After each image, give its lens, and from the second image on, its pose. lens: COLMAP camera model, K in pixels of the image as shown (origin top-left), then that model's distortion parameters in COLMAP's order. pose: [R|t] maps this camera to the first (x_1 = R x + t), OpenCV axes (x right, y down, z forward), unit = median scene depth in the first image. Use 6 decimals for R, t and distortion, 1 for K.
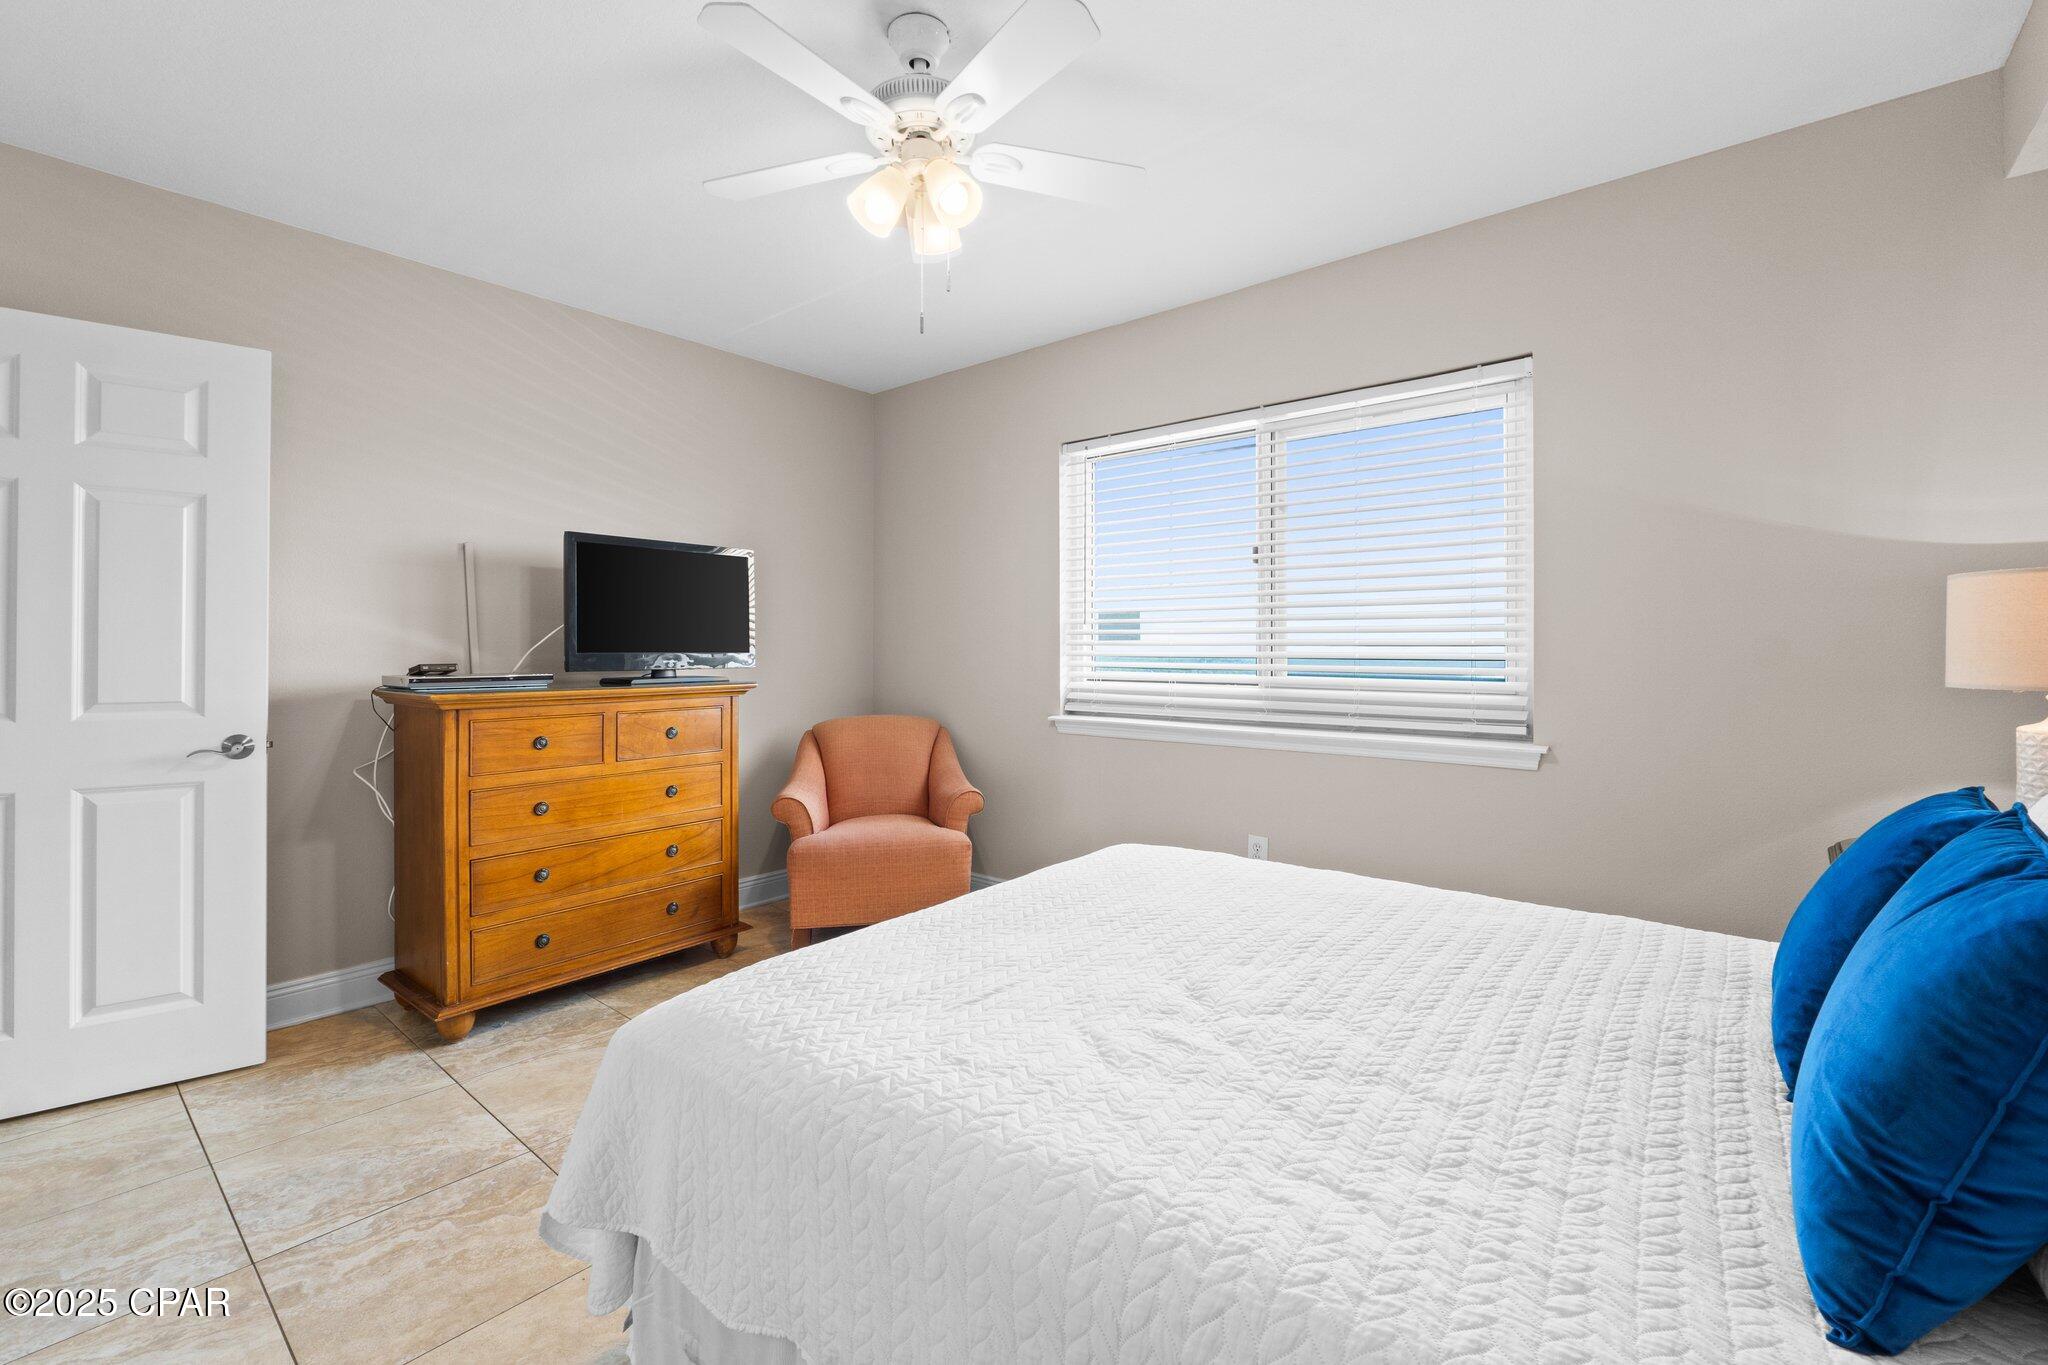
lens RADIAL K [[870.8, 0, 1023.4], [0, 870.8, 637.3], [0, 0, 1]] dist [0.000356, 0.000019]
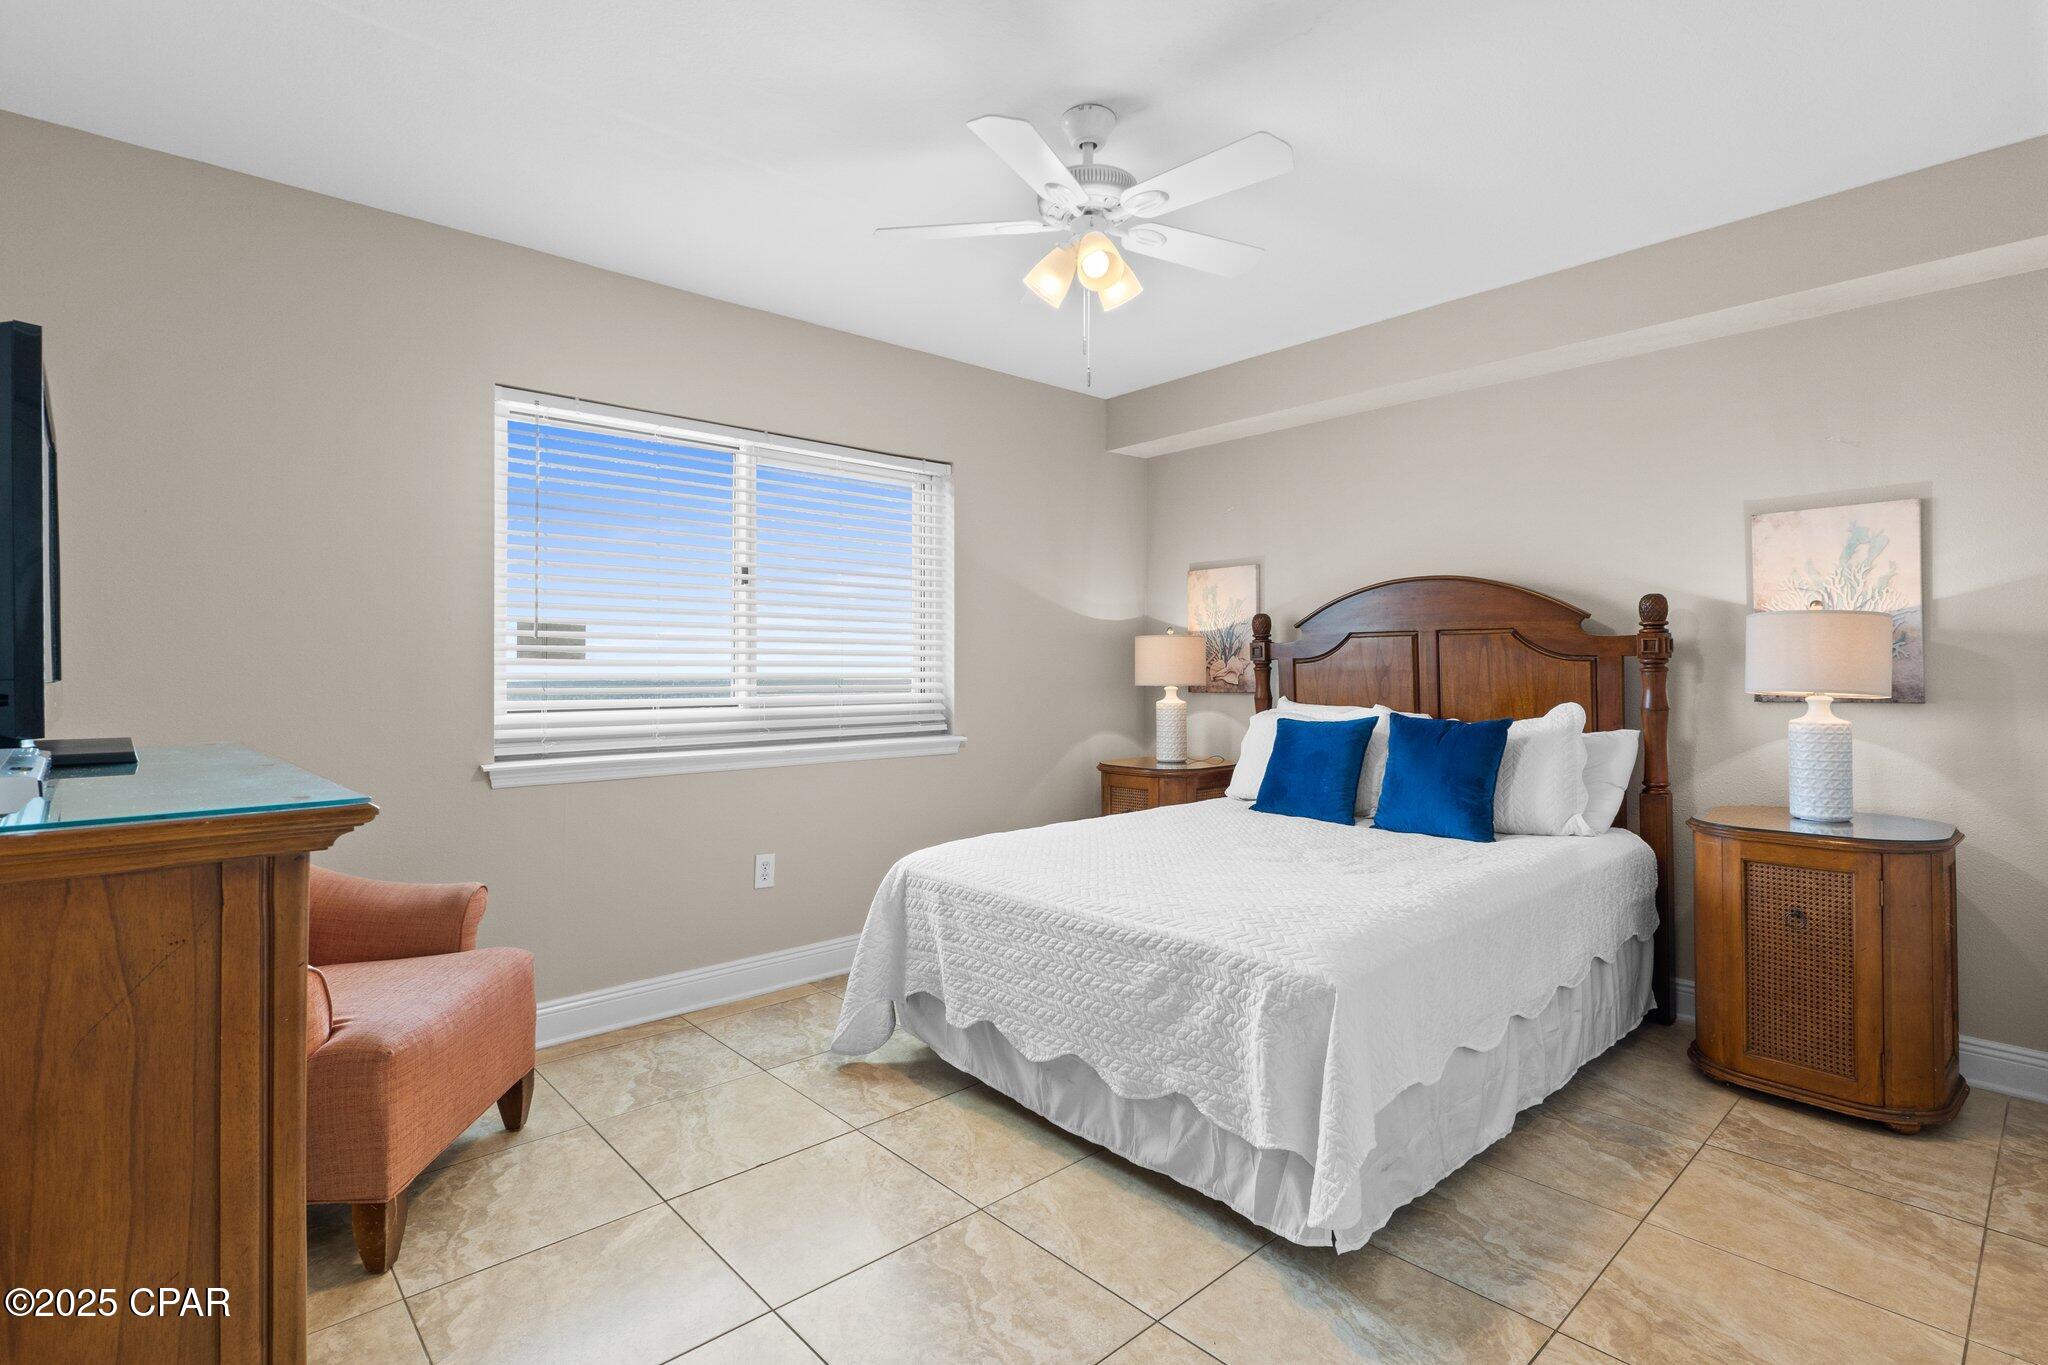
lens RADIAL K [[965.2, 0, 1024.4], [0, 965.2, 655.4], [0, 0, 1]] dist [-0.000535, -0.000020]
pose [[0.139789, 0.010861, 0.990122, -0.875801], [-0.013606, 0.999867, -0.009047, 0.002878], [-0.990088, -0.012207, 0.139918, 0.589753]]
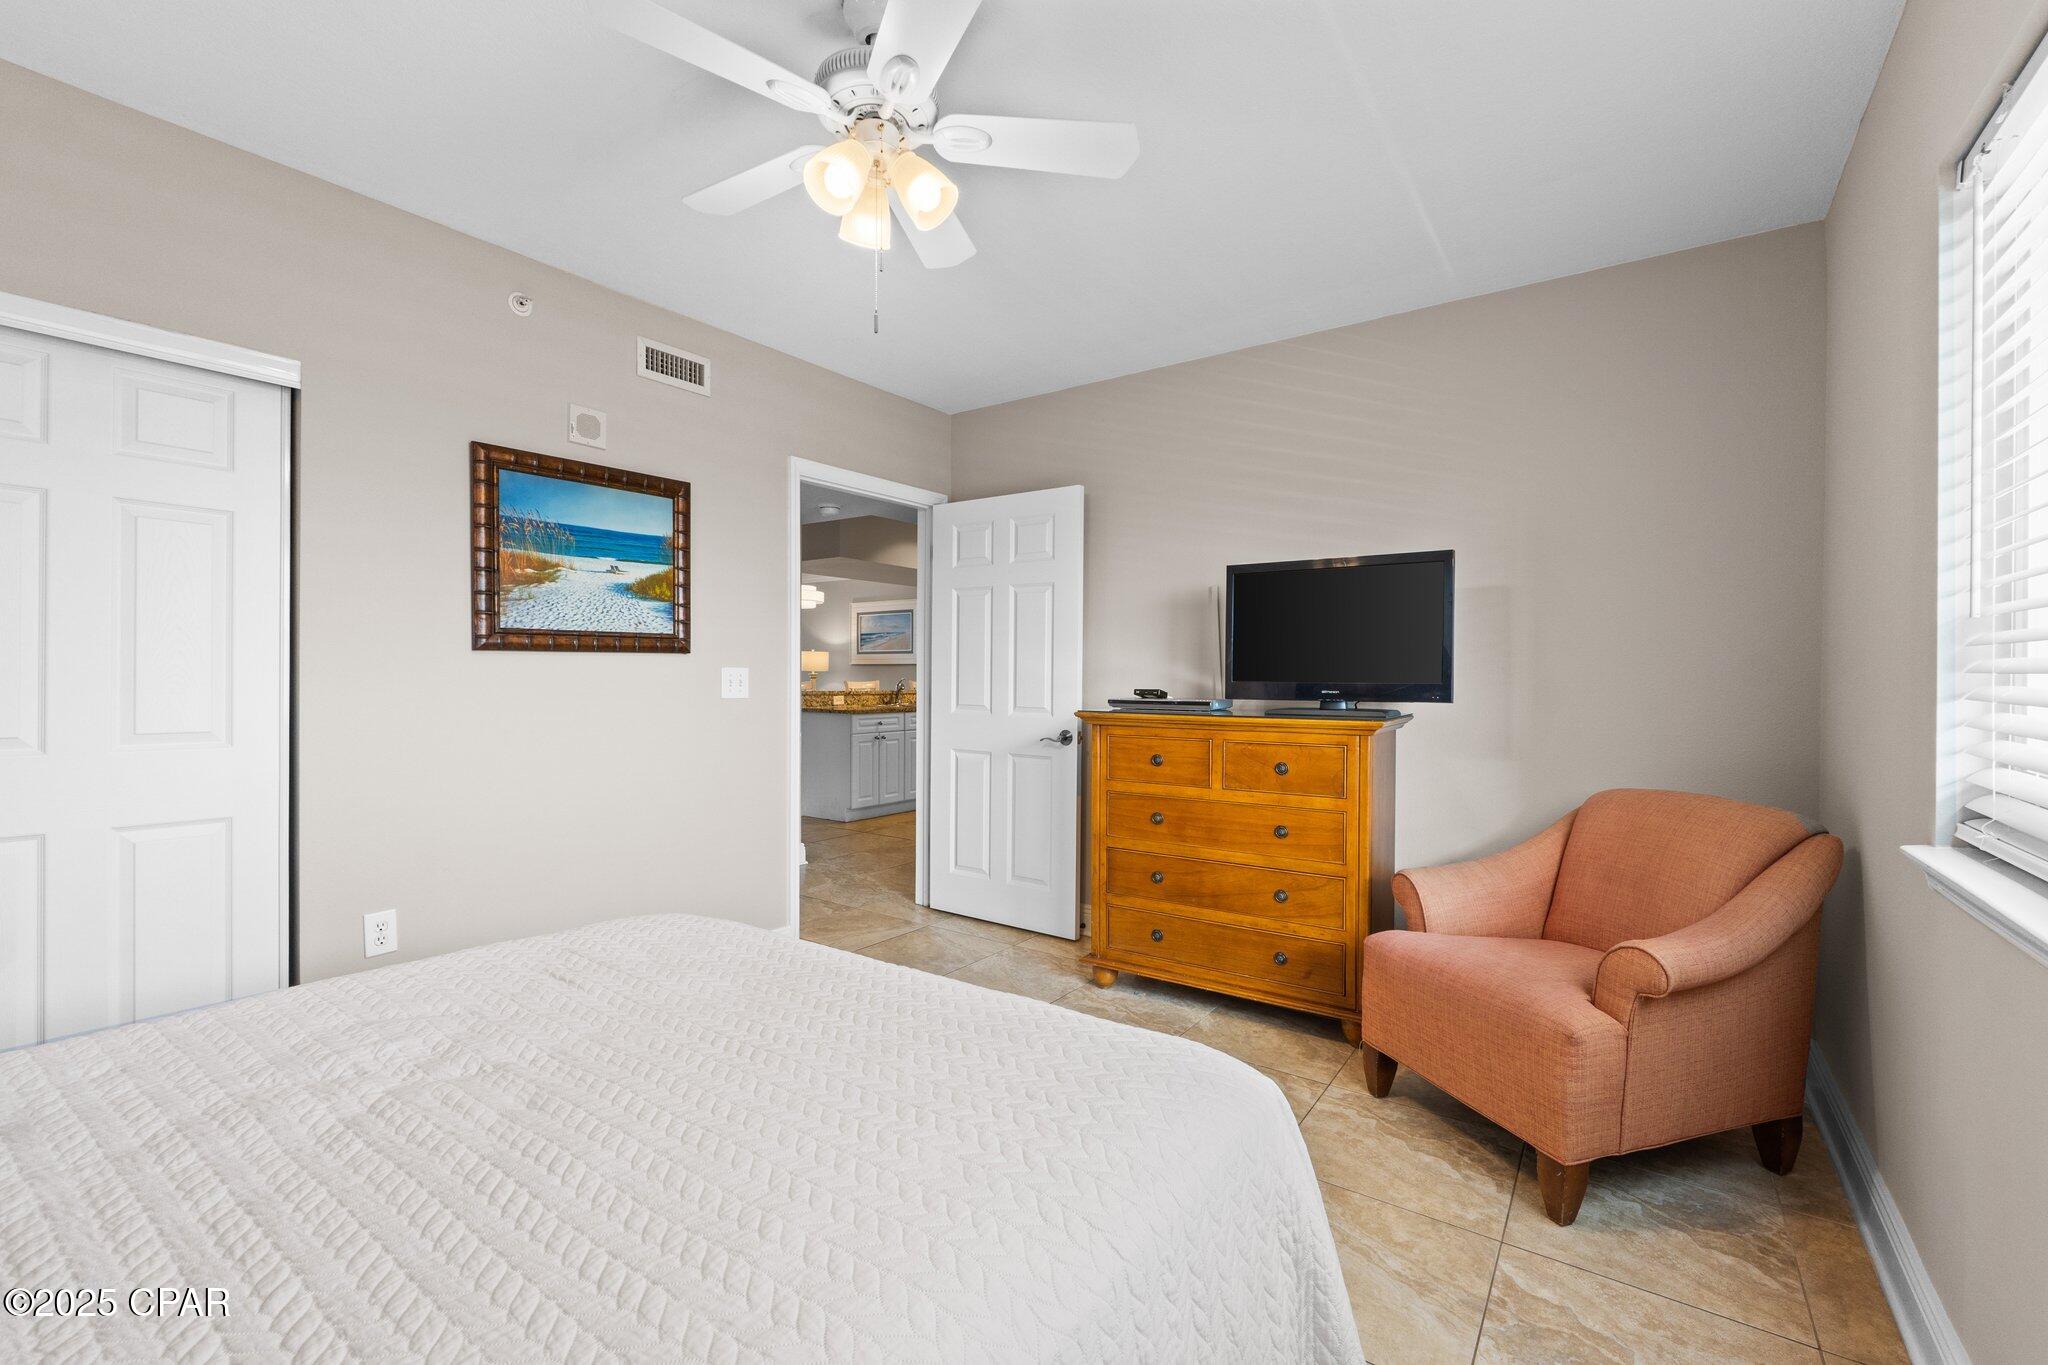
lens RADIAL K [[869.5, 0, 1024.0], [0, 869.5, 682.5], [0, 0, 1]] dist [-0.001367, -0.000085]
pose [[0.078709, 0.010732, -0.996840, 0.525404], [0.007555, 0.999907, 0.011362, 0.005940], [0.996869, -0.008425, 0.078620, 0.701574]]
